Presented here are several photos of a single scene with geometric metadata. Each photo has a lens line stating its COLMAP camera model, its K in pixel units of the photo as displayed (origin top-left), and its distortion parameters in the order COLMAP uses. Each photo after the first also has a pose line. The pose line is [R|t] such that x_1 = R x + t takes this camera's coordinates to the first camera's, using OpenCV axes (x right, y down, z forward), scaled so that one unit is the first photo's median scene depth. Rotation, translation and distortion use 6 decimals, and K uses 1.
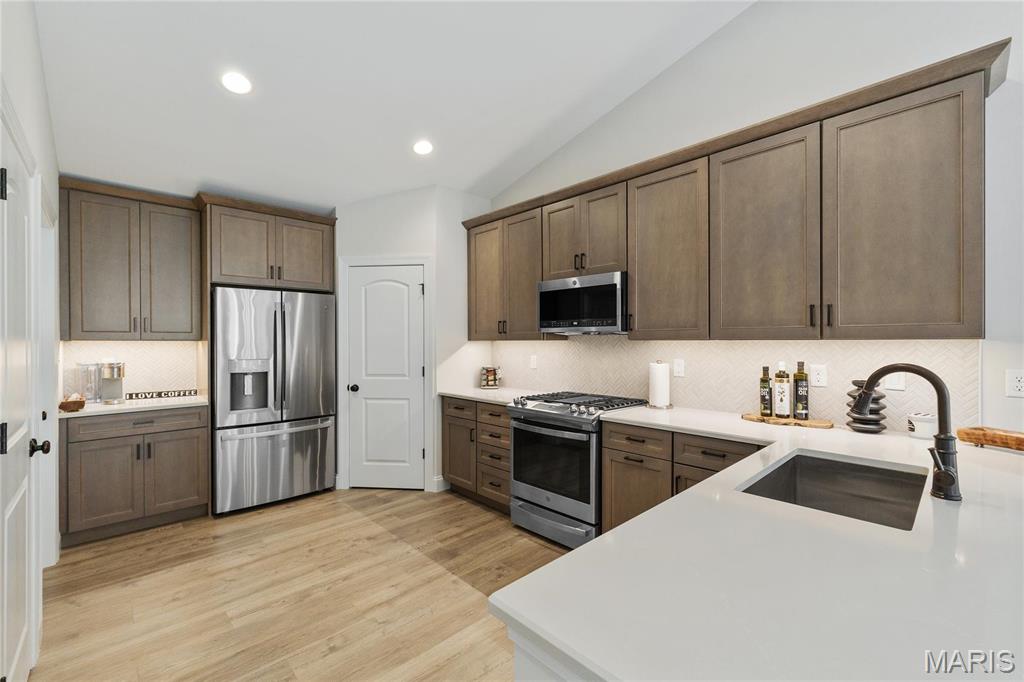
lens RADIAL K [[434.7, 0, 510.0], [0, 434.7, 341.4], [0, 0, 1]] dist [0.001796, 0.000087]
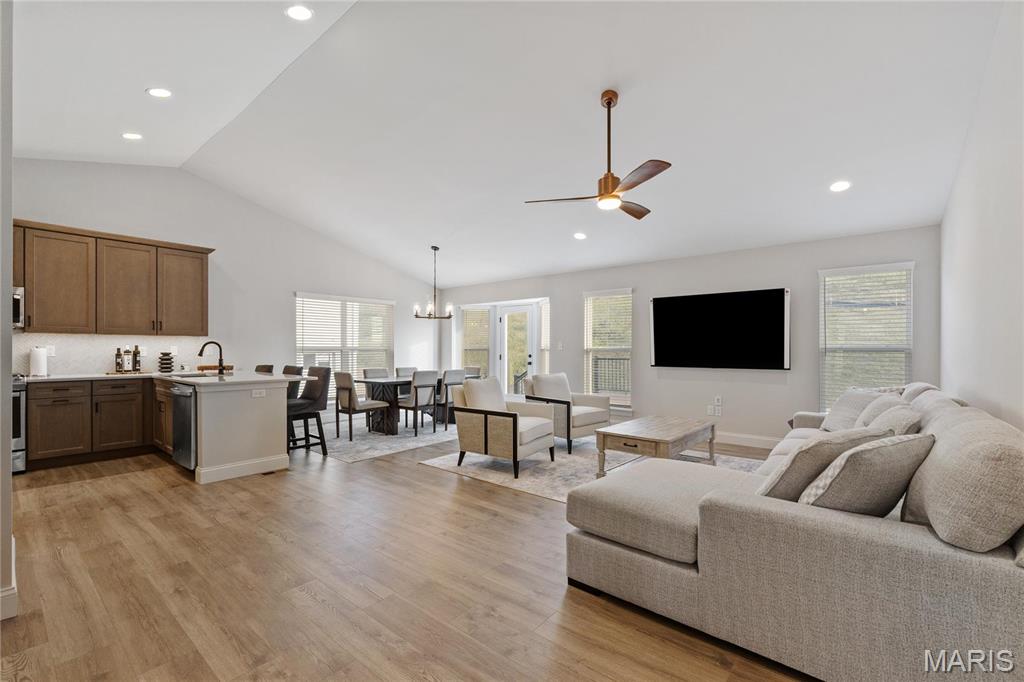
lens RADIAL K [[434.7, 0, 505.1], [0, 434.7, 349.9], [0, 0, 1]] dist [0.001796, 0.000087]
pose [[-0.116667, 0.002509, 0.993168, -1.294406], [0.003797, 0.999991, -0.002080, 0.060292], [-0.993164, 0.003529, -0.116675, -0.443800]]
